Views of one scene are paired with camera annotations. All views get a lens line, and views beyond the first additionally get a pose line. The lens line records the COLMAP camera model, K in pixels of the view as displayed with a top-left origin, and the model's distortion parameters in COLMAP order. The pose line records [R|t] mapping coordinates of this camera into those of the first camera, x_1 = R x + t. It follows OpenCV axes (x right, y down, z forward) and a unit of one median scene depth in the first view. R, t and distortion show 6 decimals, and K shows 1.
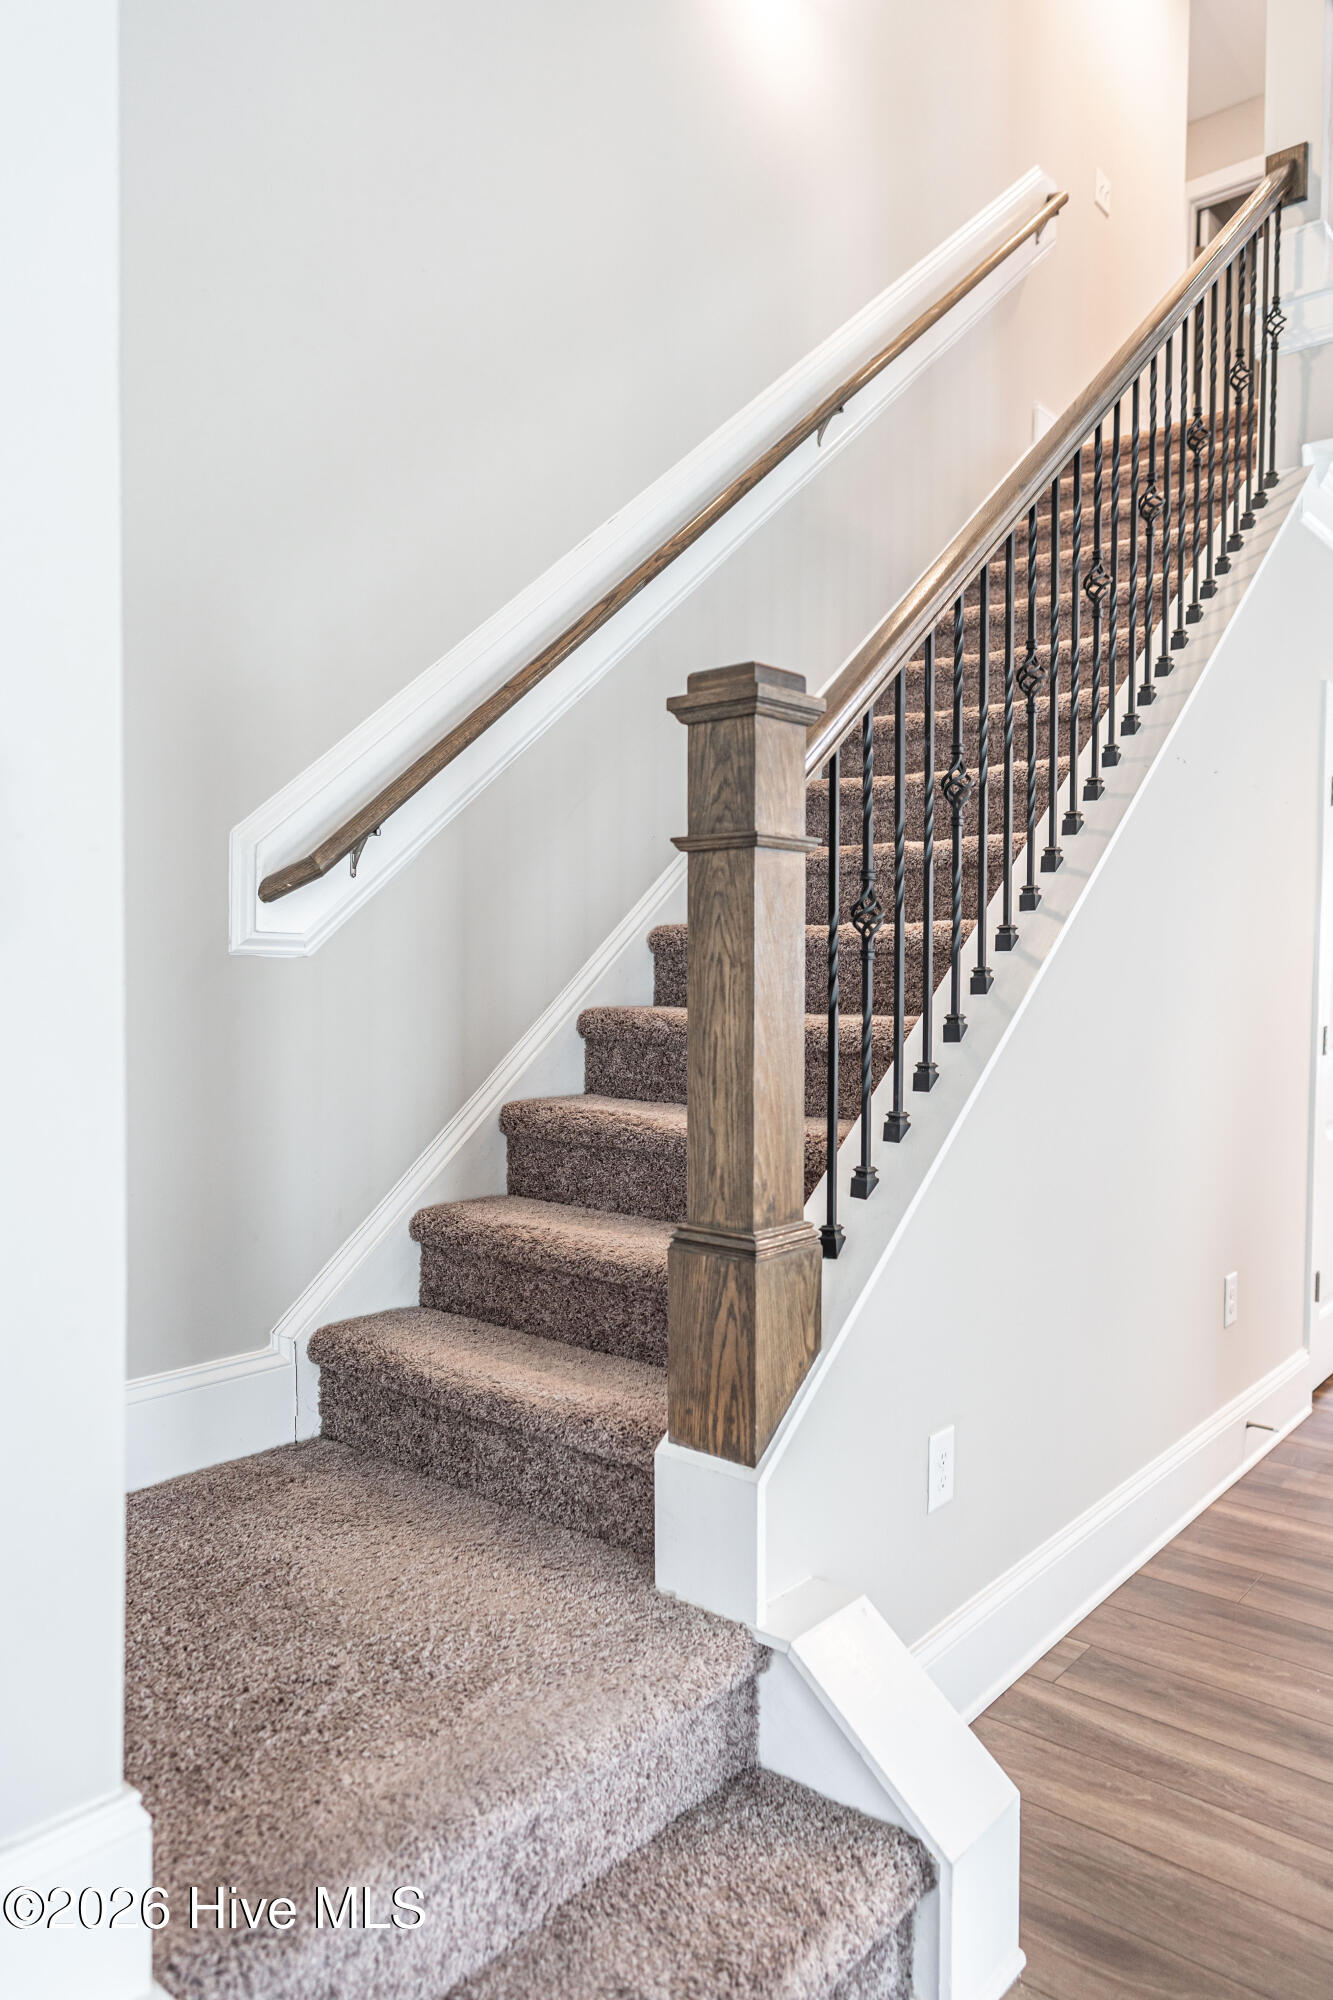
lens RADIAL K [[1331.5, 0, 662.9], [0, 1331.5, 1000.6], [0, 0, 1]] dist [0.003004, -0.001578]
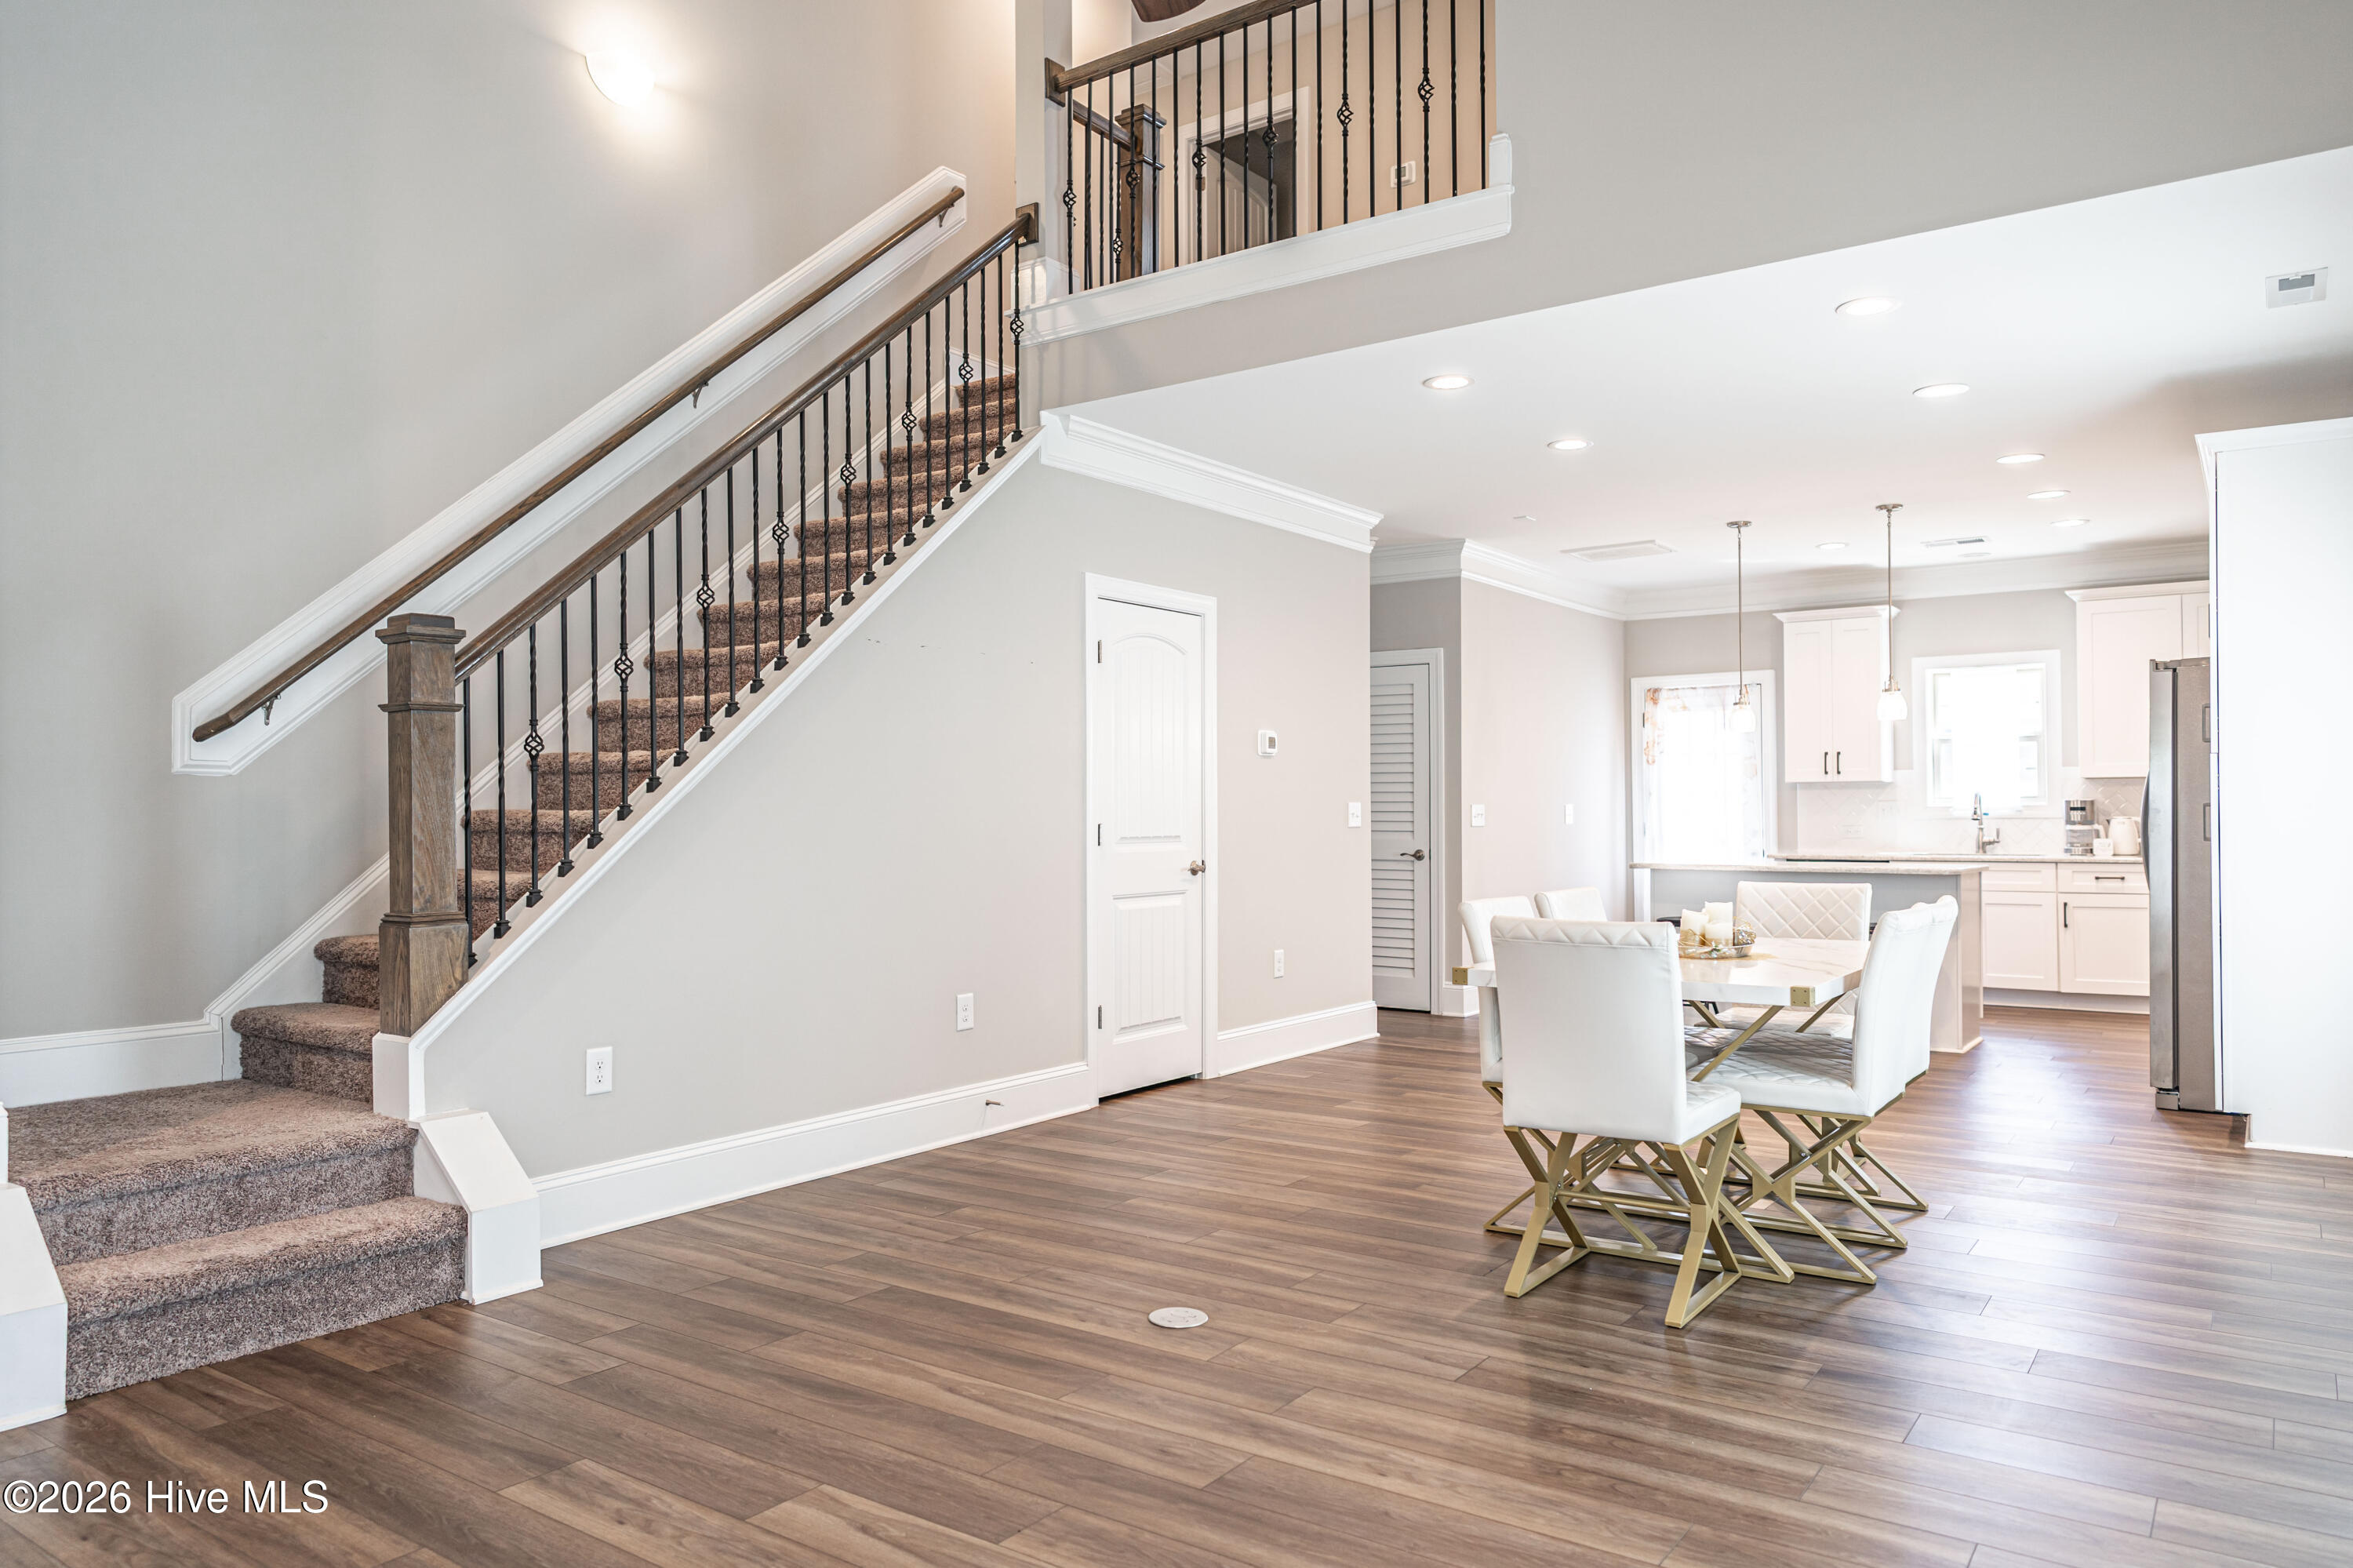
lens RADIAL K [[1566.6, 0, 1166.8], [0, 1566.6, 791.2], [0, 0, 1]] dist [0.003004, -0.001578]
pose [[0.997226, -0.012247, 0.073424, 0.711580], [0.014971, 0.999215, -0.036673, 0.071840], [-0.072917, 0.037670, 0.996626, -0.953099]]
